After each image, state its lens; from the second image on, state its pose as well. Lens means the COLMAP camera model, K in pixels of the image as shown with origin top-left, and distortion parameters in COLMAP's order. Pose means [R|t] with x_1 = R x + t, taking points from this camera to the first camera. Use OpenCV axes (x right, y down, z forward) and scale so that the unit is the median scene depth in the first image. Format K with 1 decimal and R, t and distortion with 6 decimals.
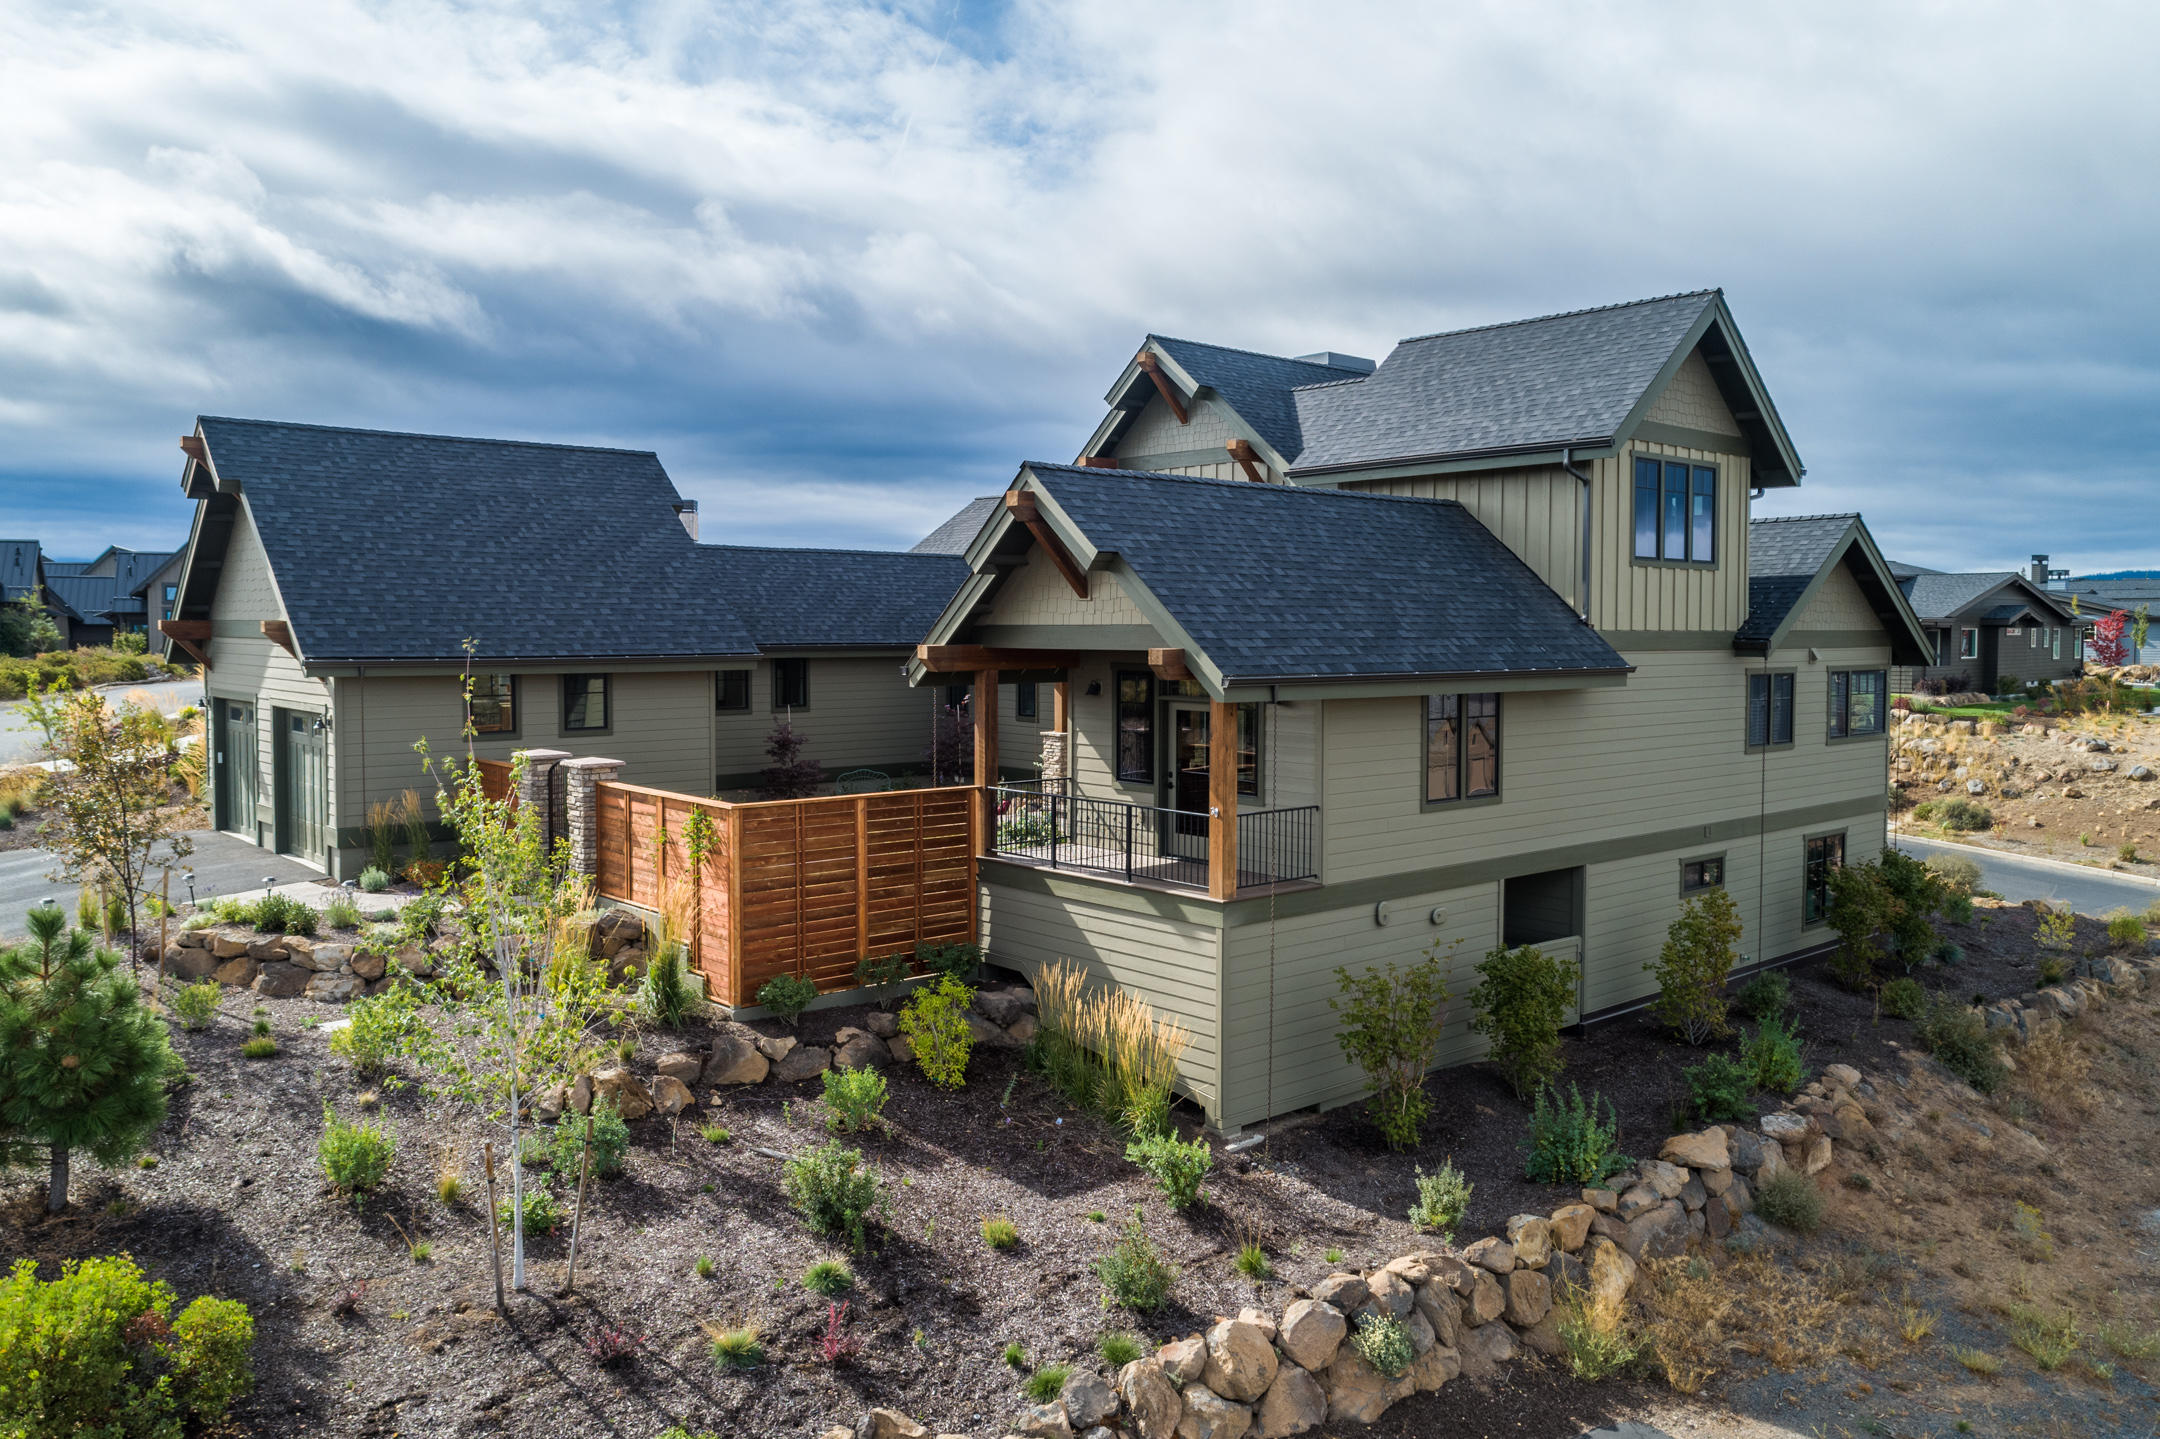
lens RADIAL K [[1582.7, 0, 1080.0], [0, 1582.7, 719.5], [0, 0, 1]] dist [-0.009384, -0.000870]
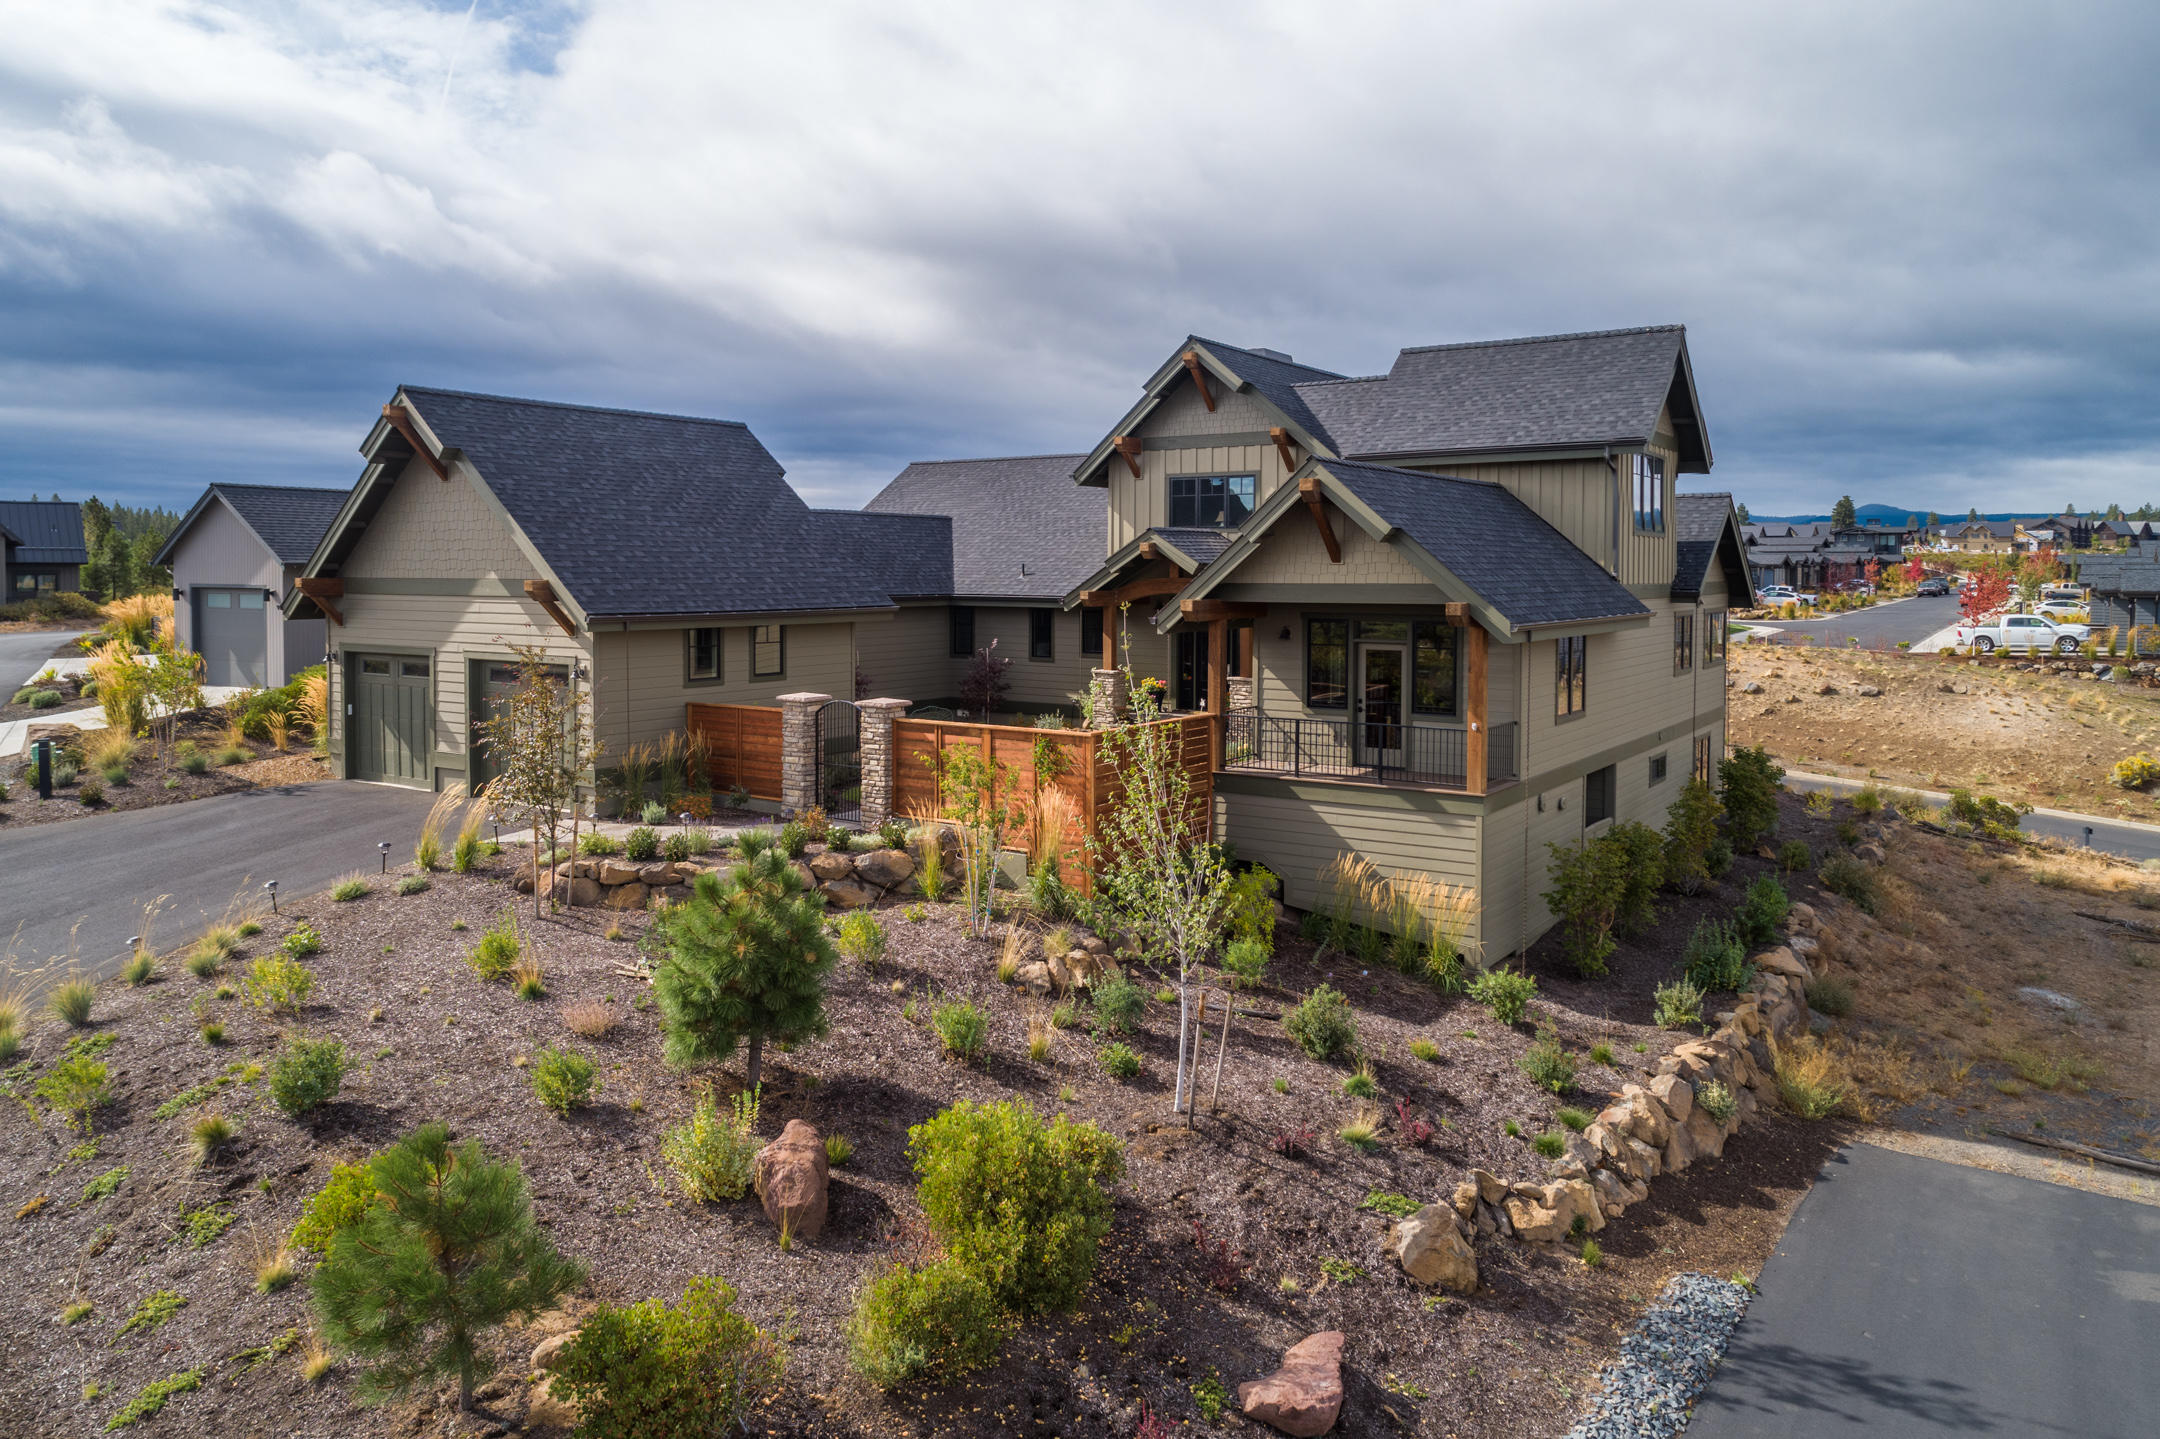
lens RADIAL K [[1477.3, 0, 1074.0], [0, 1477.3, 651.2], [0, 0, 1]] dist [-0.001459, -0.001798]
pose [[0.968669, -0.015568, 0.247868, -0.451849], [0.016790, 0.999855, -0.002820, -0.005337], [-0.247788, 0.006893, 0.968790, -0.084041]]
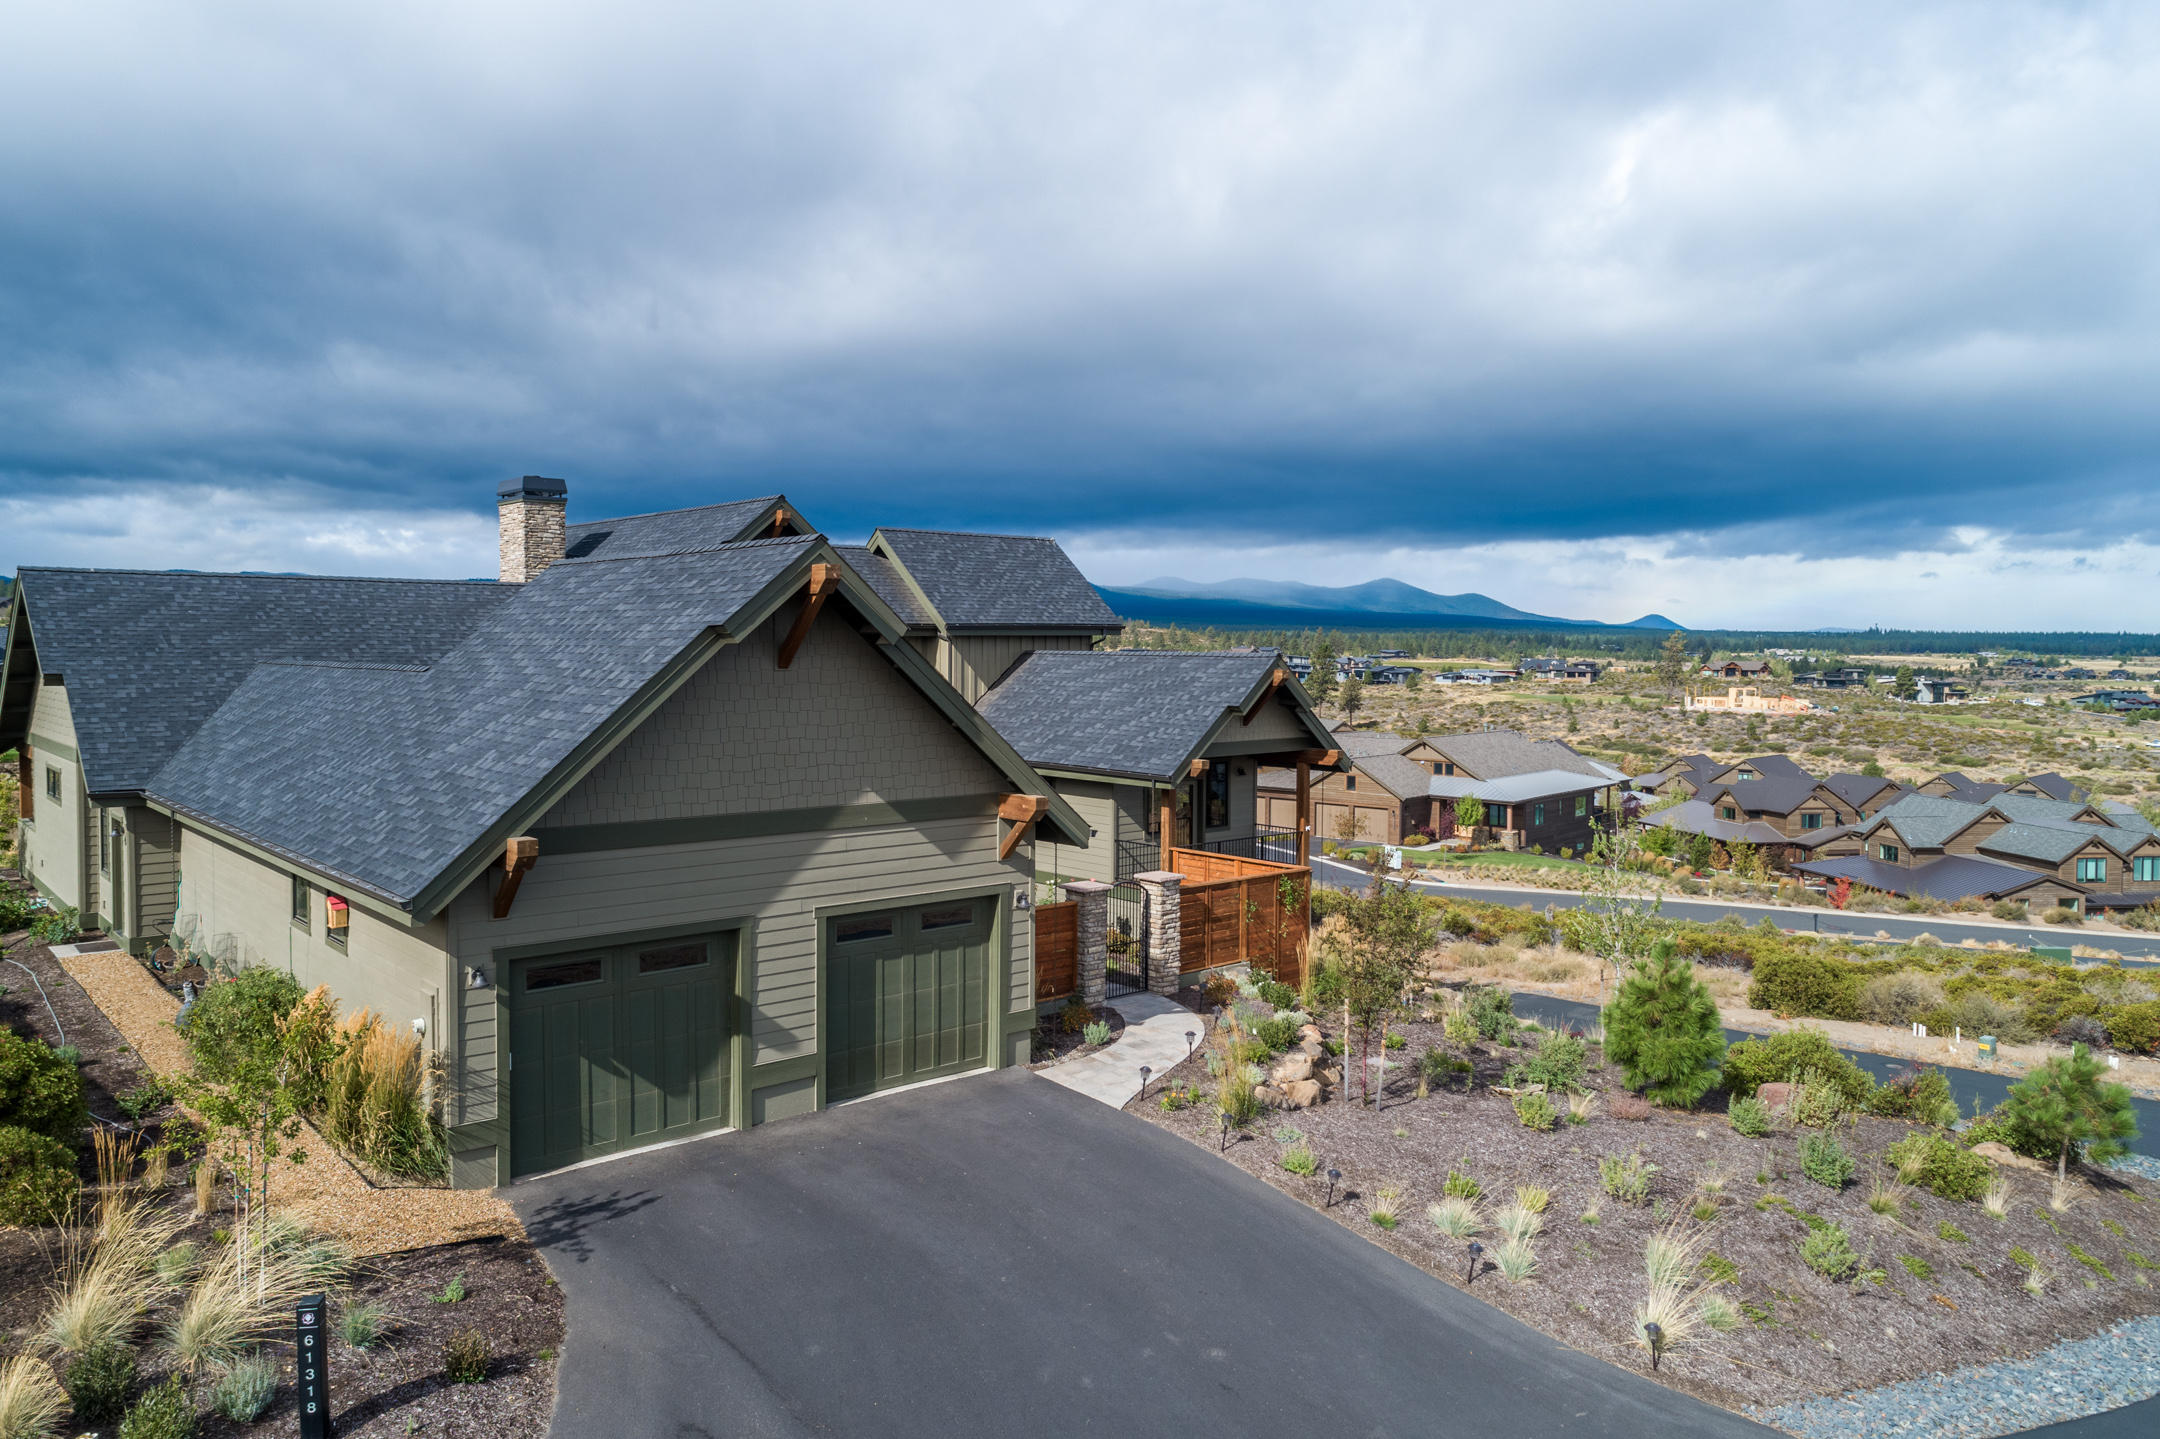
lens RADIAL K [[1489.4, 0, 1080.0], [0, 1489.4, 719.5], [0, 0, 1]] dist [-0.003113, 0.001242]
pose [[-0.010684, -0.057237, 0.998303, -1.526687], [0.048583, 0.997152, 0.057690, -0.174310], [-0.998762, 0.049117, -0.007873, 1.098723]]
